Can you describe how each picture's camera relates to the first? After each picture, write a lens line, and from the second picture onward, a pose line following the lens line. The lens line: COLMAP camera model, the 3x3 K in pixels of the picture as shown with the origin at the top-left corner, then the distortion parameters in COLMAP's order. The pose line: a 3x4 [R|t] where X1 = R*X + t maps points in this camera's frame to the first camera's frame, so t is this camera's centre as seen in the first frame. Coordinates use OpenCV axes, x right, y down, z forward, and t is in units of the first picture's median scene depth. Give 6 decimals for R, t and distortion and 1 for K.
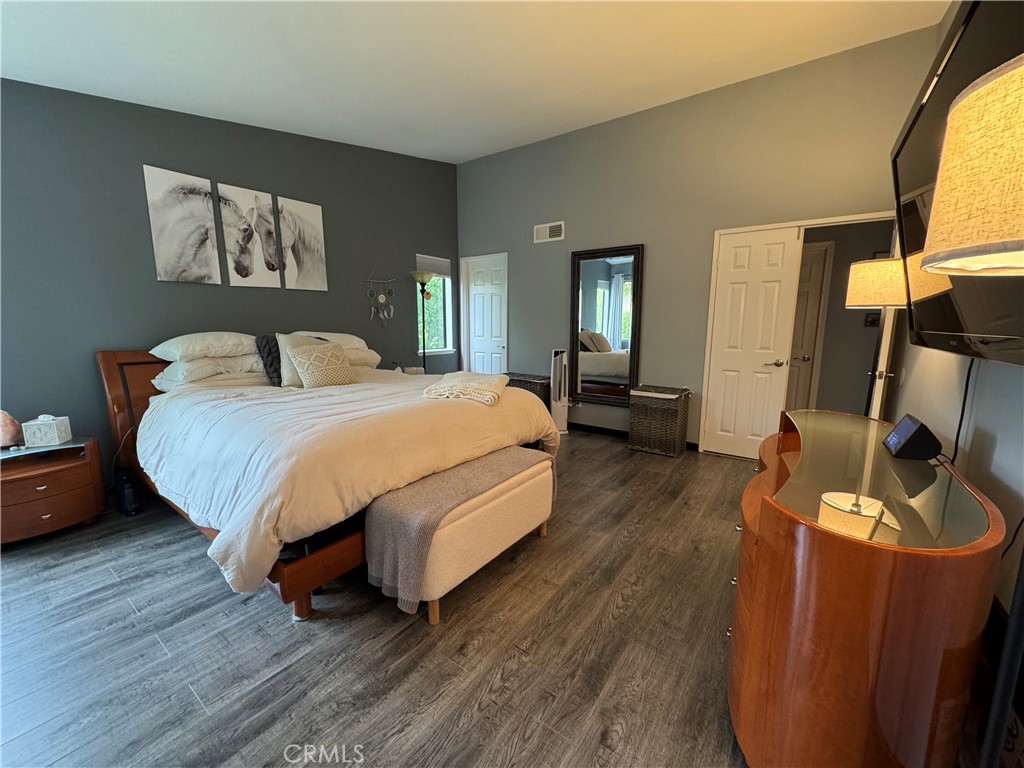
lens RADIAL K [[408.4, 0, 508.5], [0, 408.4, 385.8], [0, 0, 1]] dist [0.007421, -0.000482]
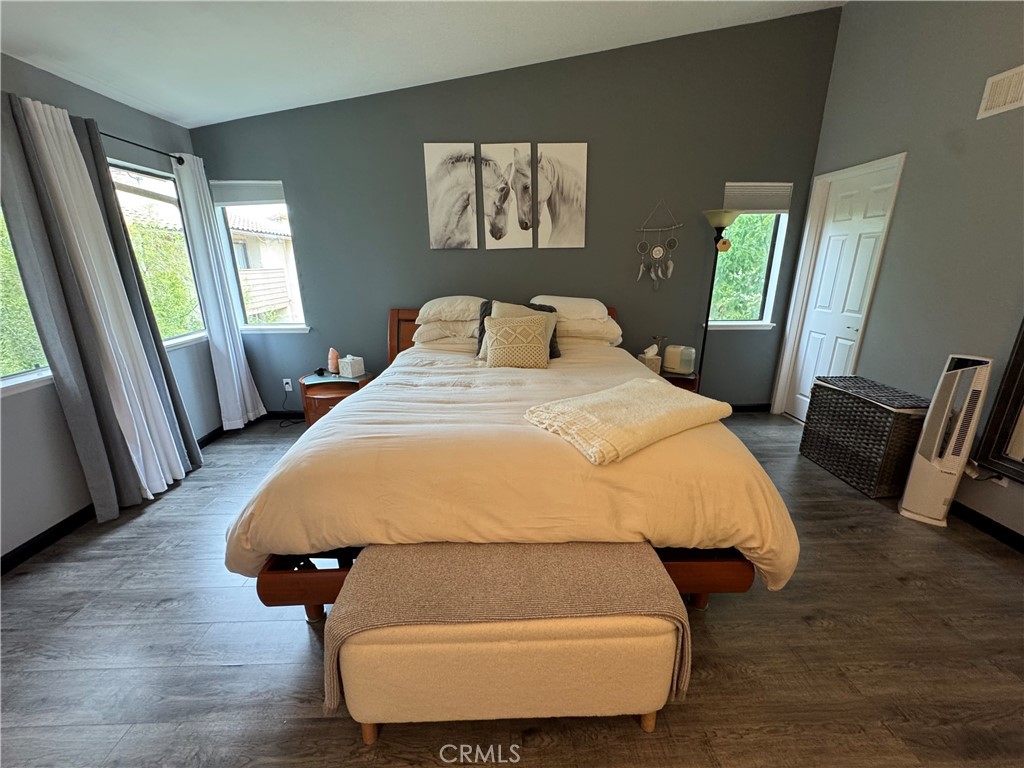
lens RADIAL K [[408.4, 0, 514.8], [0, 408.4, 382.6], [0, 0, 1]] dist [0.007421, -0.000482]
pose [[0.626822, 0.213398, -0.749370, 0.199600], [-0.114756, 0.976560, 0.182105, -0.107753], [0.770666, -0.028153, 0.636617, 0.378490]]
